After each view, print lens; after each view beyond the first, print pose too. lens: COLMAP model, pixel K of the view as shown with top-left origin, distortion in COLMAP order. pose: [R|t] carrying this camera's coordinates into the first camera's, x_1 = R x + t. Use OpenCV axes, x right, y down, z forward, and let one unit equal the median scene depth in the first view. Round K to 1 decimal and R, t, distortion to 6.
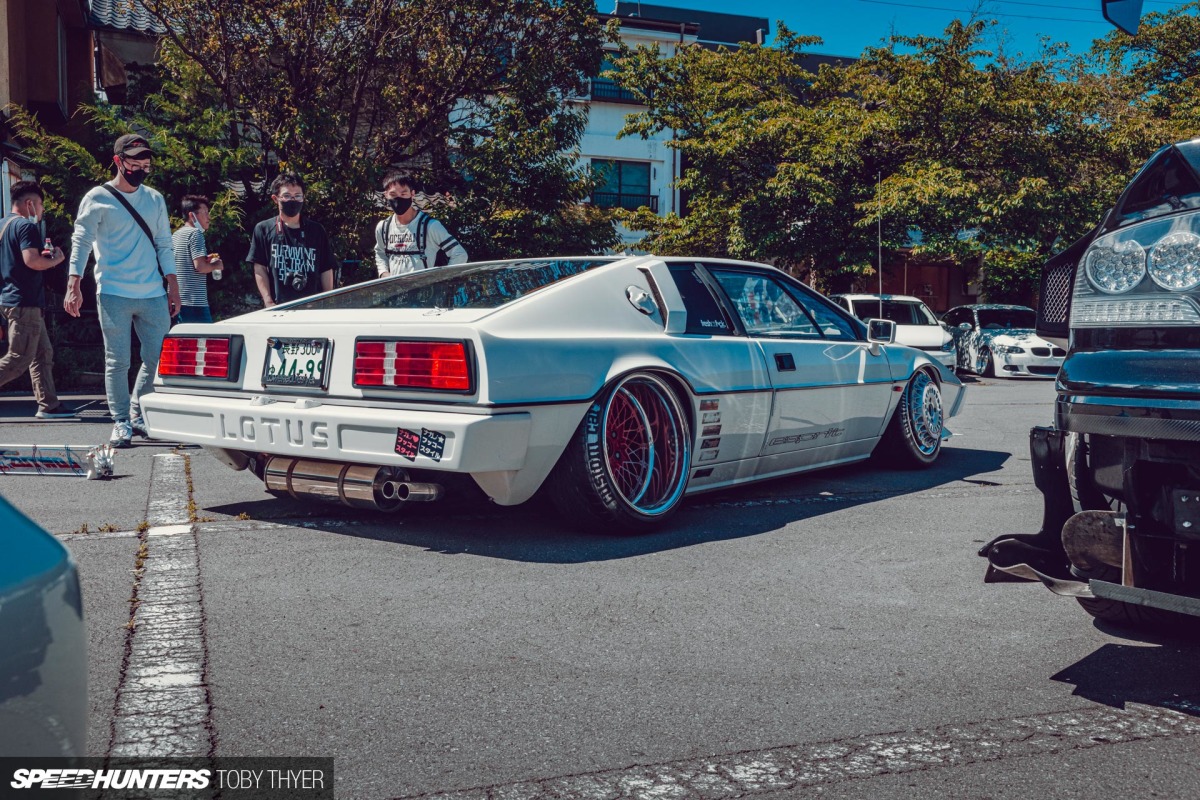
lens RADIAL K [[1269.5, 0, 601.1], [0, 1269.5, 398.2], [0, 0, 1]] dist [0.008746, 0.000000]
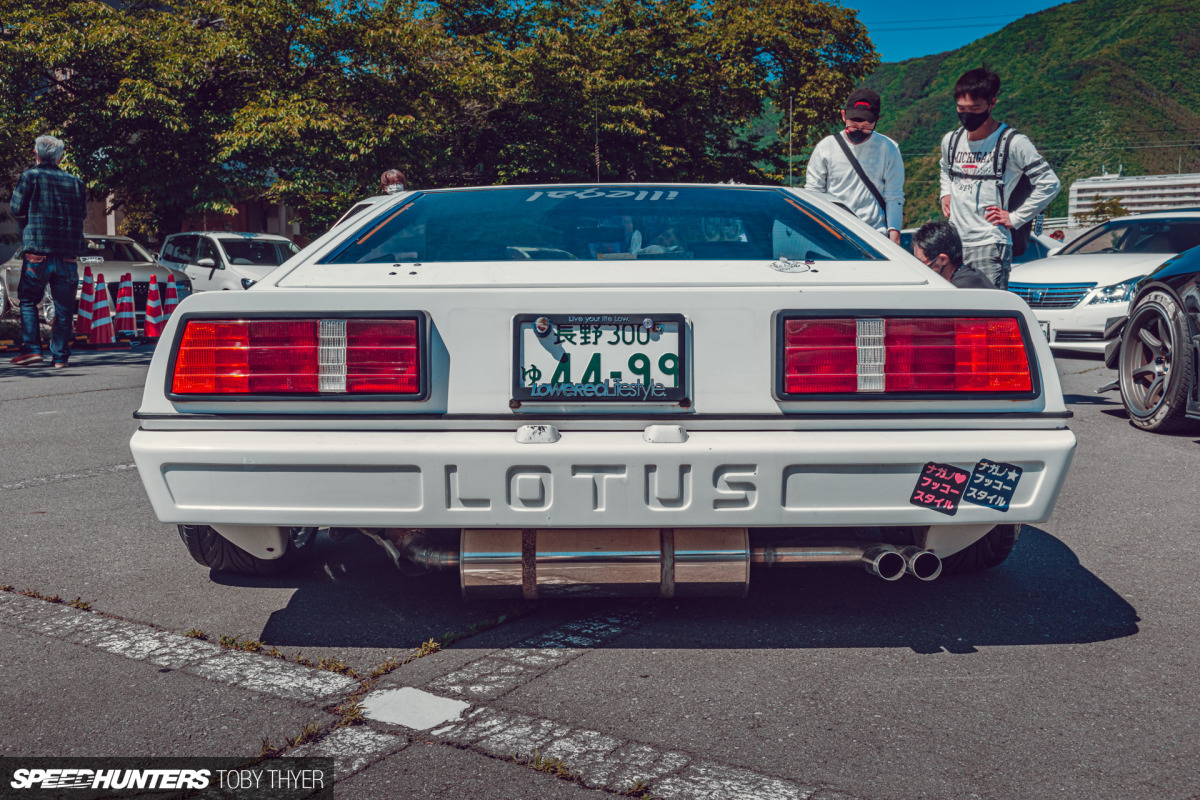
lens RADIAL K [[1269.5, 0, 599.8], [0, 1269.5, 402.6], [0, 0, 1]] dist [0.008746, 0.000000]
pose [[0.785586, -0.072883, 0.614445, -0.591502], [0.043072, 0.997071, 0.063199, -0.044993], [-0.617252, -0.023183, 0.786424, 0.573116]]
